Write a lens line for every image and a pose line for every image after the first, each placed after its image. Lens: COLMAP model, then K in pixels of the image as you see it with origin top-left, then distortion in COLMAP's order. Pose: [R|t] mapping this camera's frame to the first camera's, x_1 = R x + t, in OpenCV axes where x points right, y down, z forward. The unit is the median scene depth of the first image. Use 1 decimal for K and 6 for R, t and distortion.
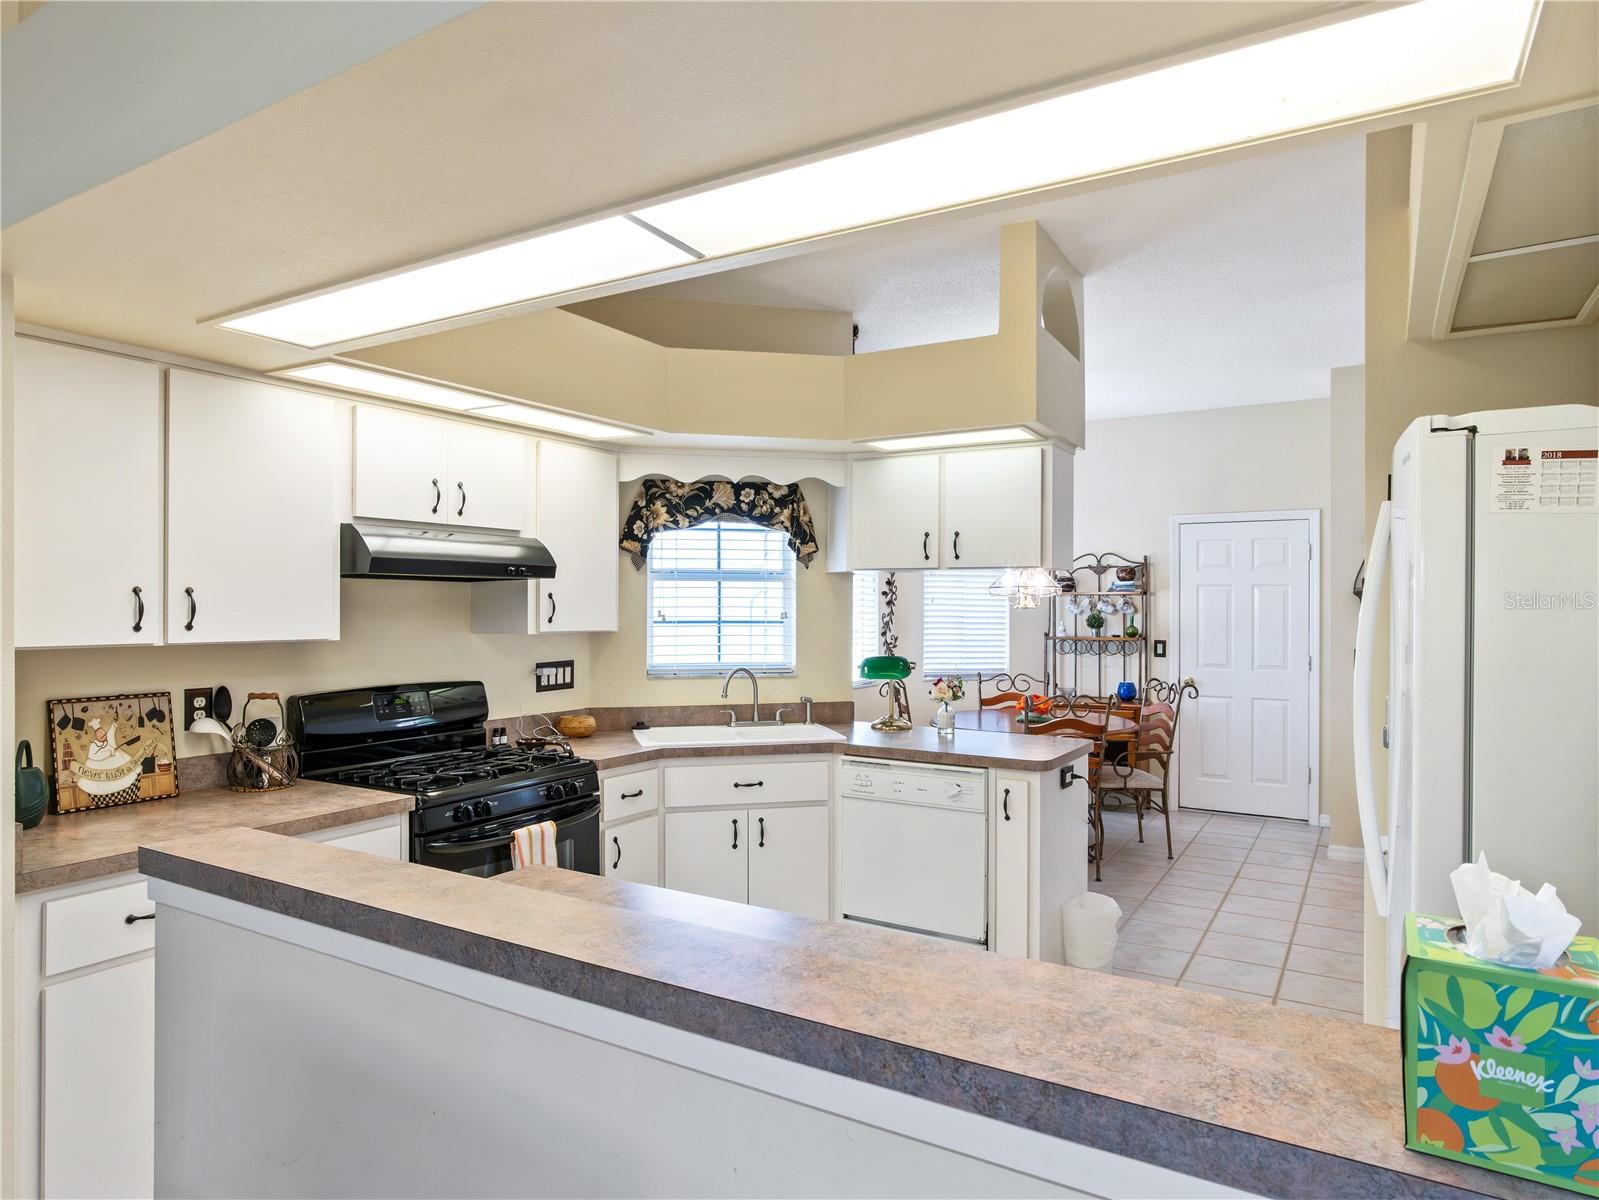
lens RADIAL K [[976.7, 0, 786.5], [0, 976.7, 606.0], [0, 0, 1]] dist [0.000973, 0.001044]
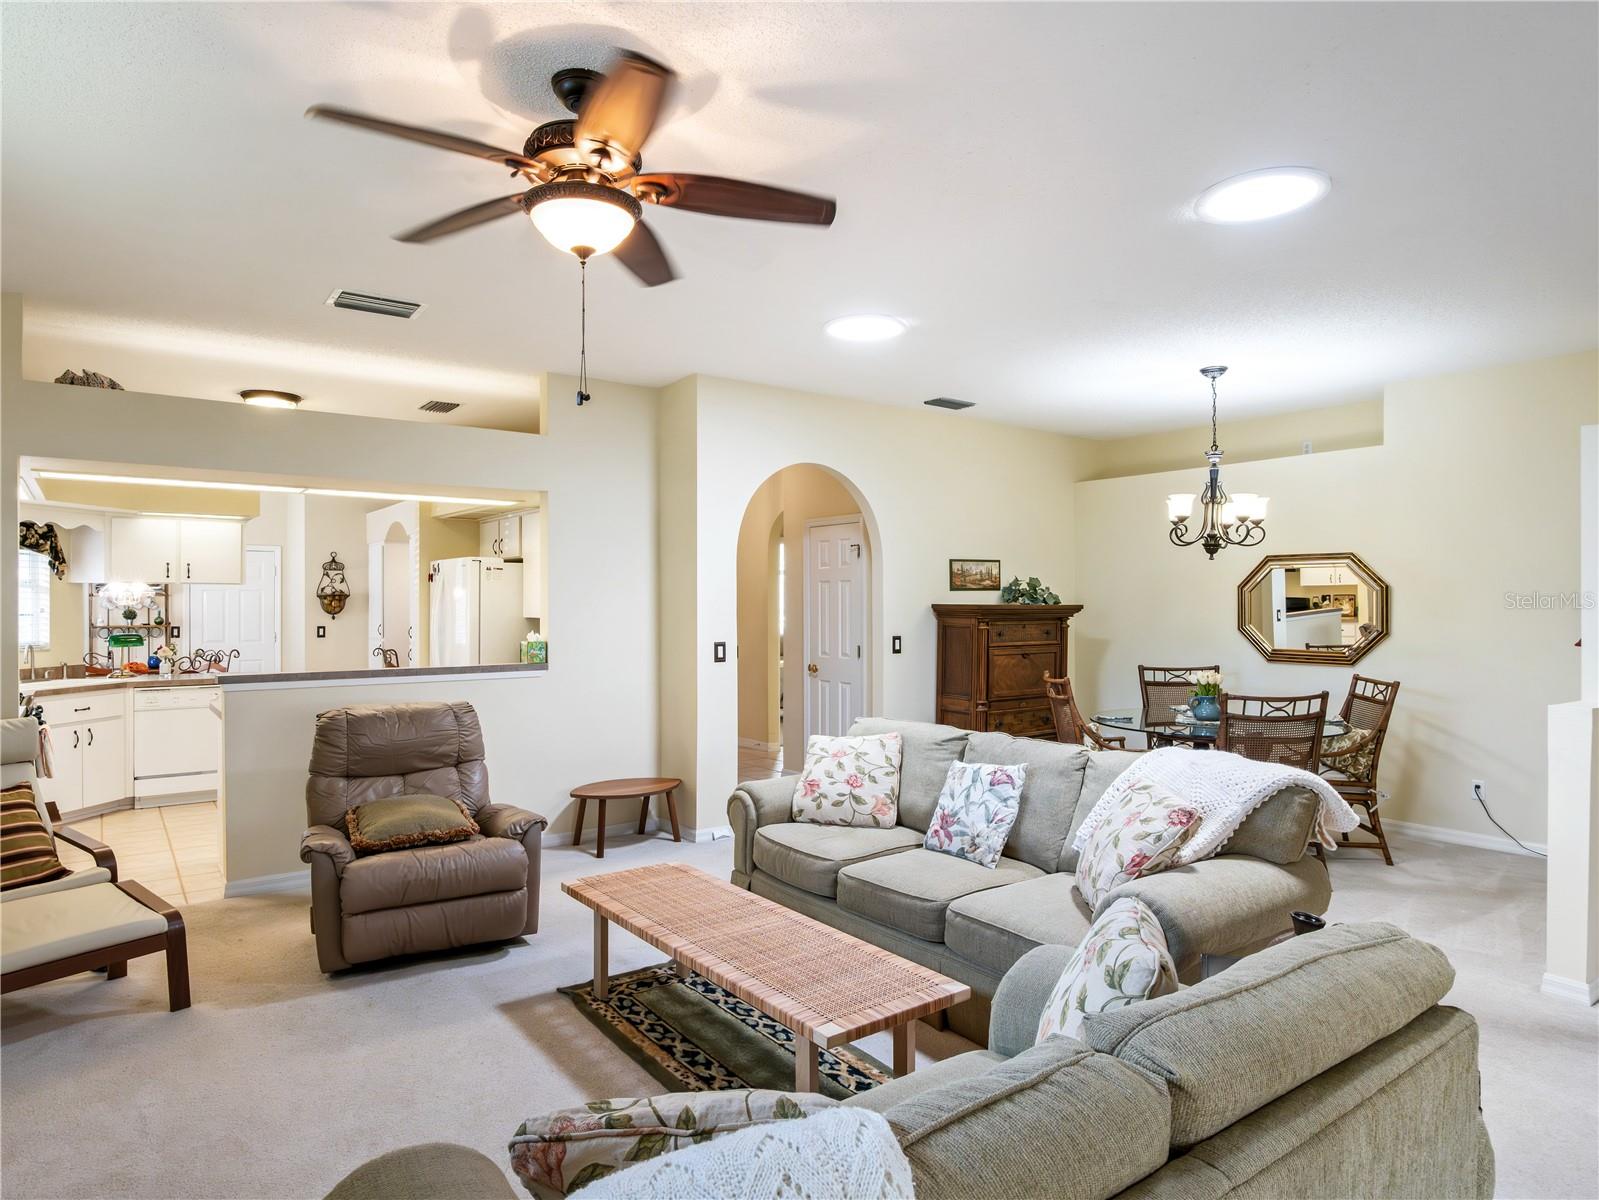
lens RADIAL K [[959.9, 0, 818.1], [0, 959.9, 599.1], [0, 0, 1]] dist [-0.027432, 0.000039]
pose [[0.360690, -0.000339, 0.932686, -0.962345], [0.004646, 0.999988, -0.001434, 0.000152], [-0.932674, 0.004851, 0.360688, -0.682375]]
